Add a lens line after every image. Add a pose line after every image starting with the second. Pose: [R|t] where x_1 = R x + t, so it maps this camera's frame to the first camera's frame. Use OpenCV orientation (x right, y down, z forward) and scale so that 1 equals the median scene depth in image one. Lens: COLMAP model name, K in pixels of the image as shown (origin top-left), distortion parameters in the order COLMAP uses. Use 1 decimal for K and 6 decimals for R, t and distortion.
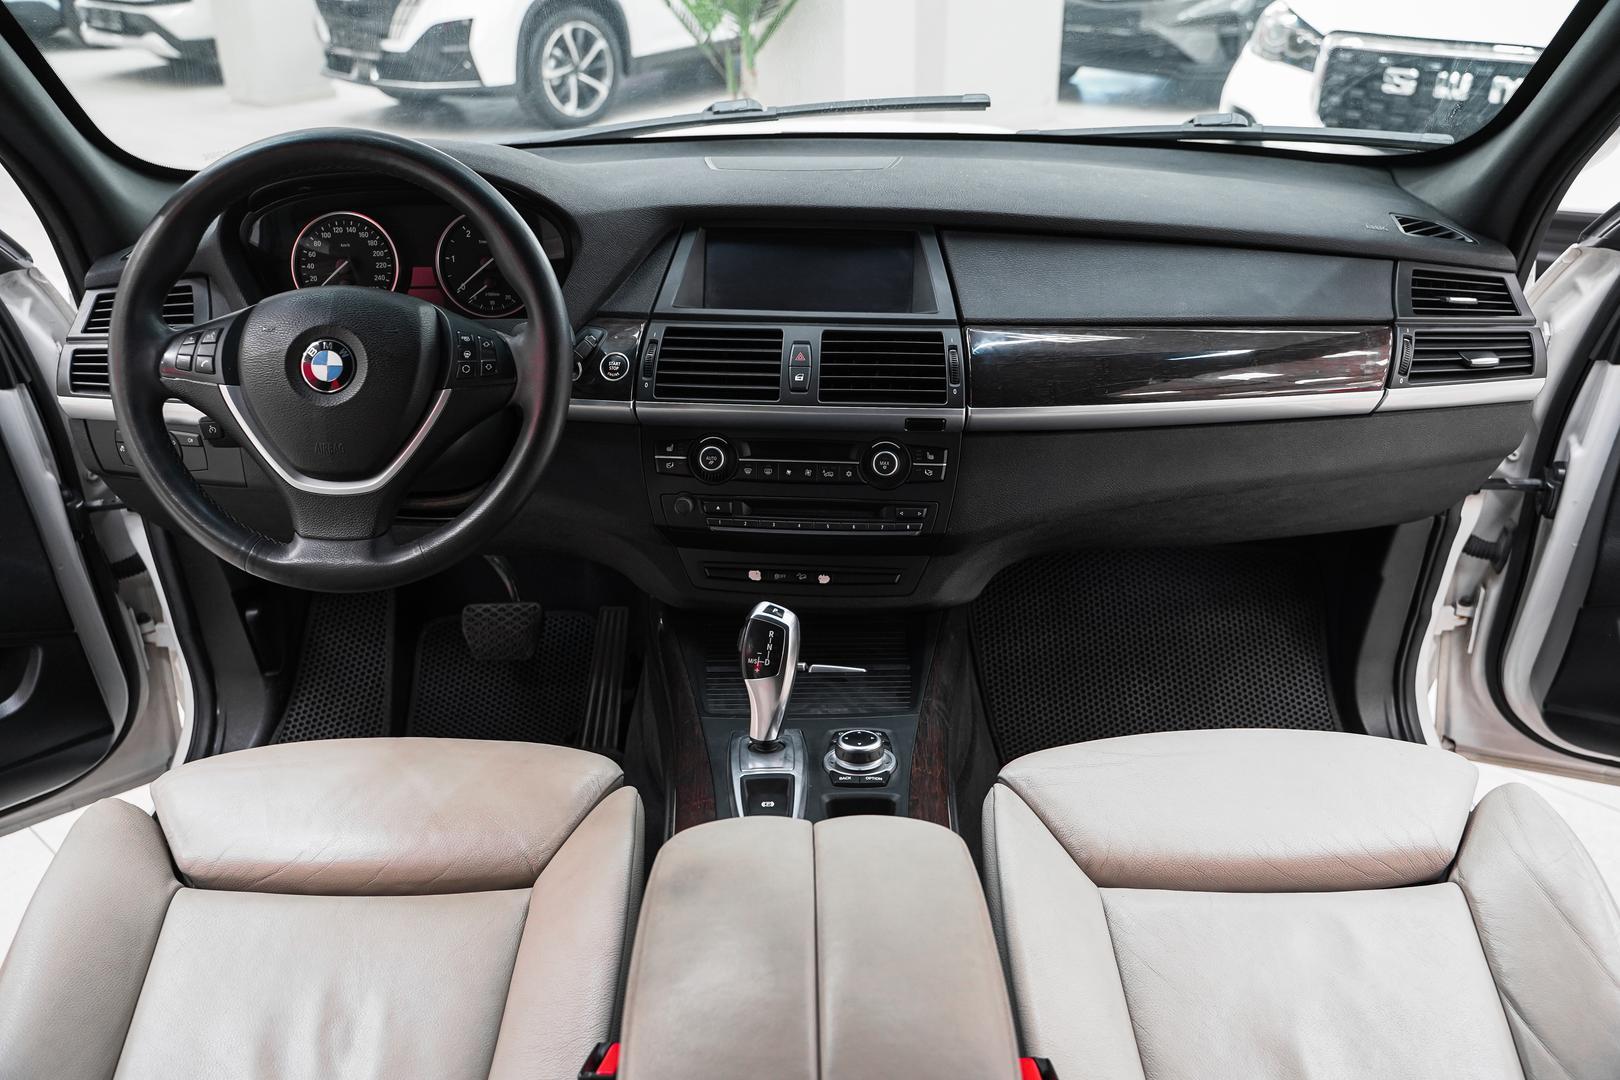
lens RADIAL K [[1283.9, 0, 809.4], [0, 1283.9, 566.1], [0, 0, 1]] dist [-0.007330, 0.008695]
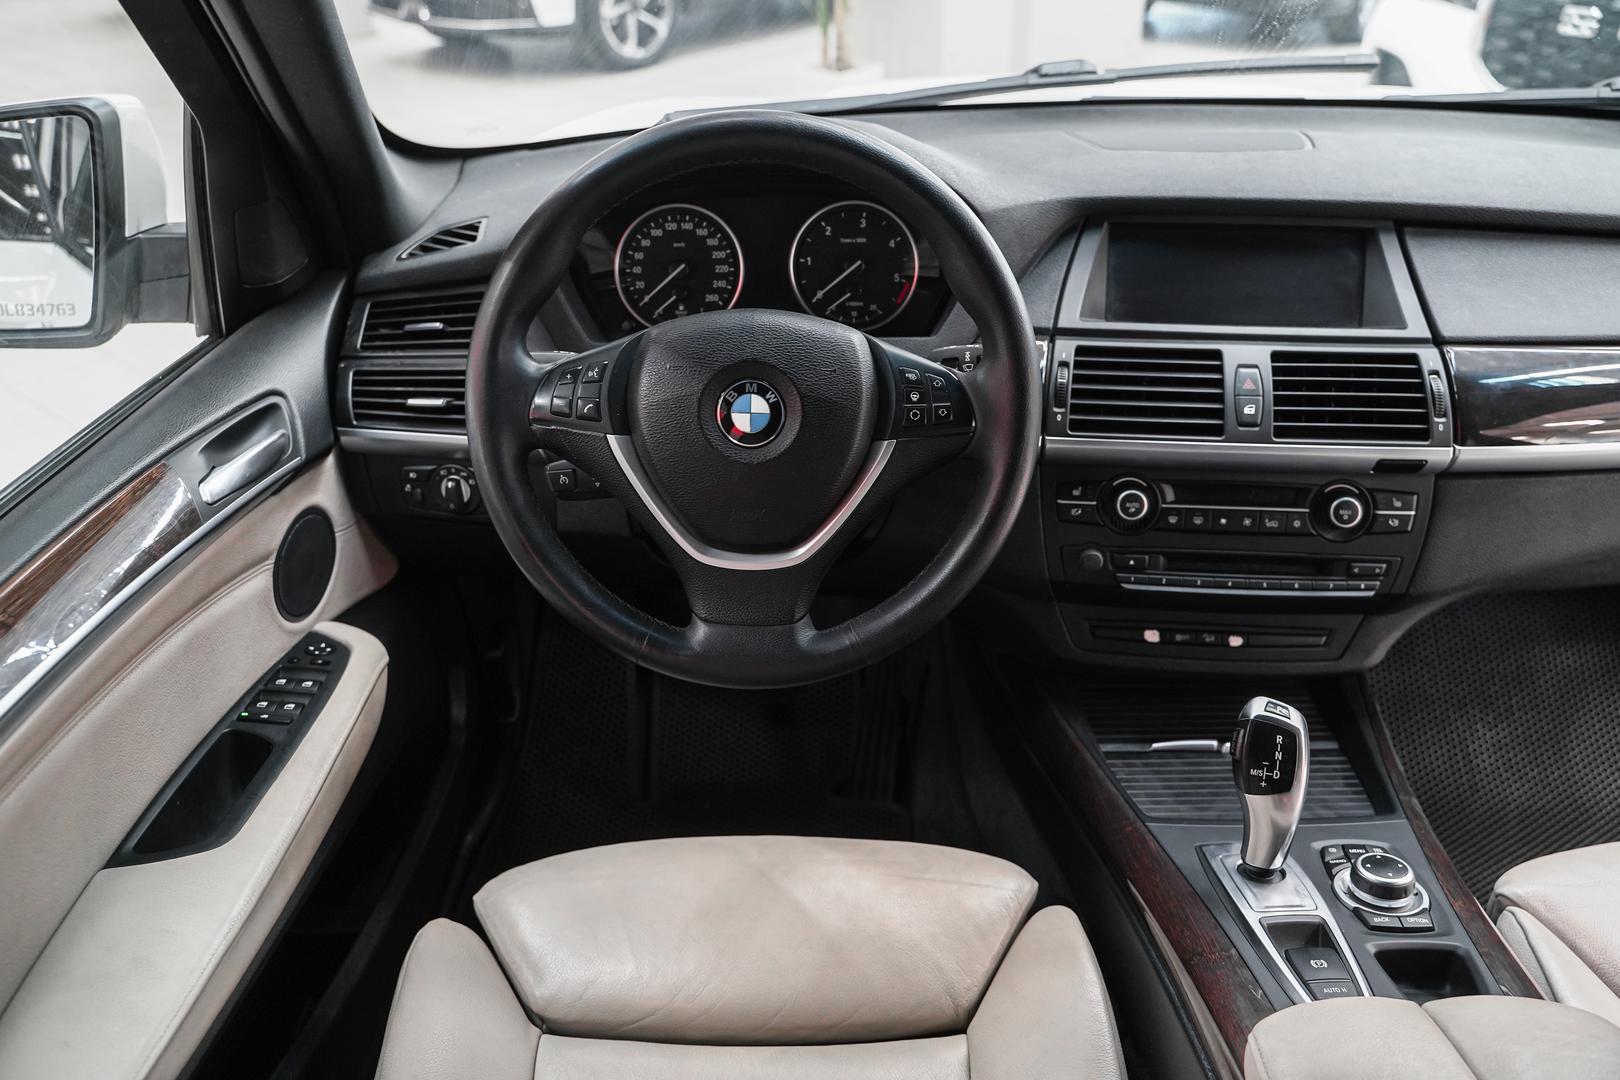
lens RADIAL K [[1283.9, 0, 809.4], [0, 1283.9, 566.1], [0, 0, 1]] dist [-0.007330, 0.008695]
pose [[0.999992, -0.000440, -0.003938, -0.284153], [0.000615, 0.999007, 0.044549, -0.081852], [0.003914, -0.044551, 0.998999, 0.165654]]
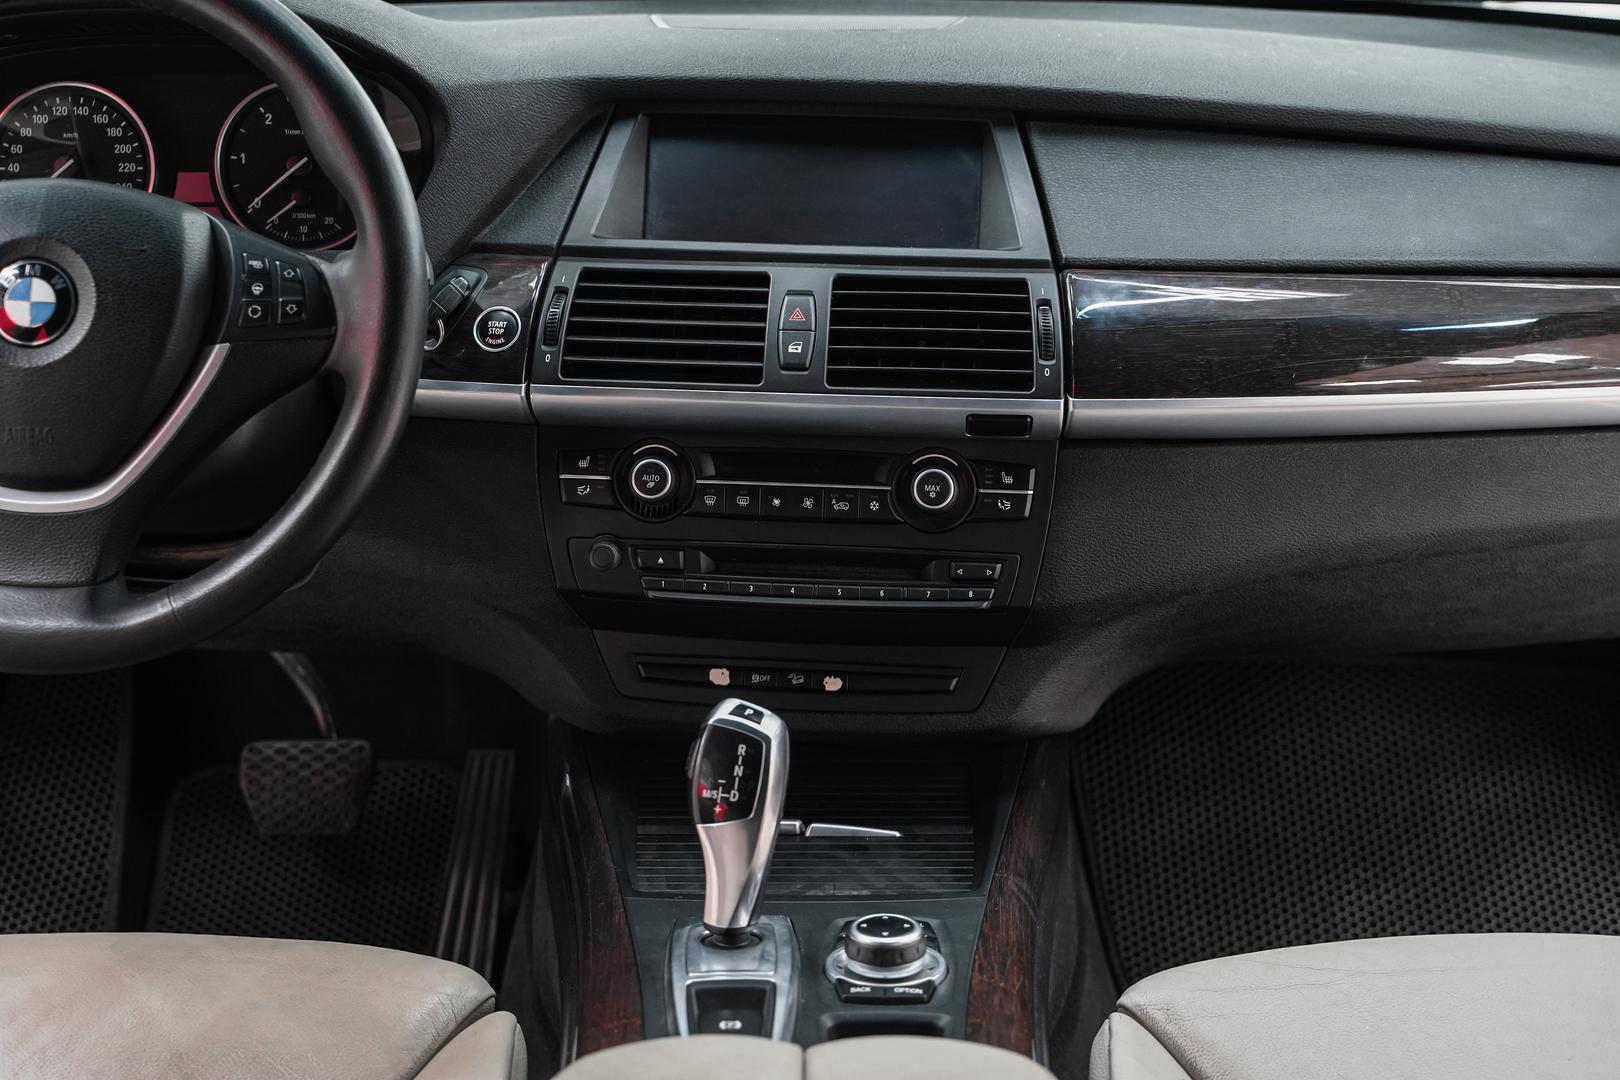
lens RADIAL K [[2099.3, 0, 813.3], [0, 2099.3, 577.6], [0, 0, 1]] dist [0.011213, -0.013882]
pose [[0.999915, 0.011645, -0.005921, 0.007941], [-0.012120, 0.996067, -0.087771, 0.051152], [0.004876, 0.087836, 0.996123, 0.002681]]
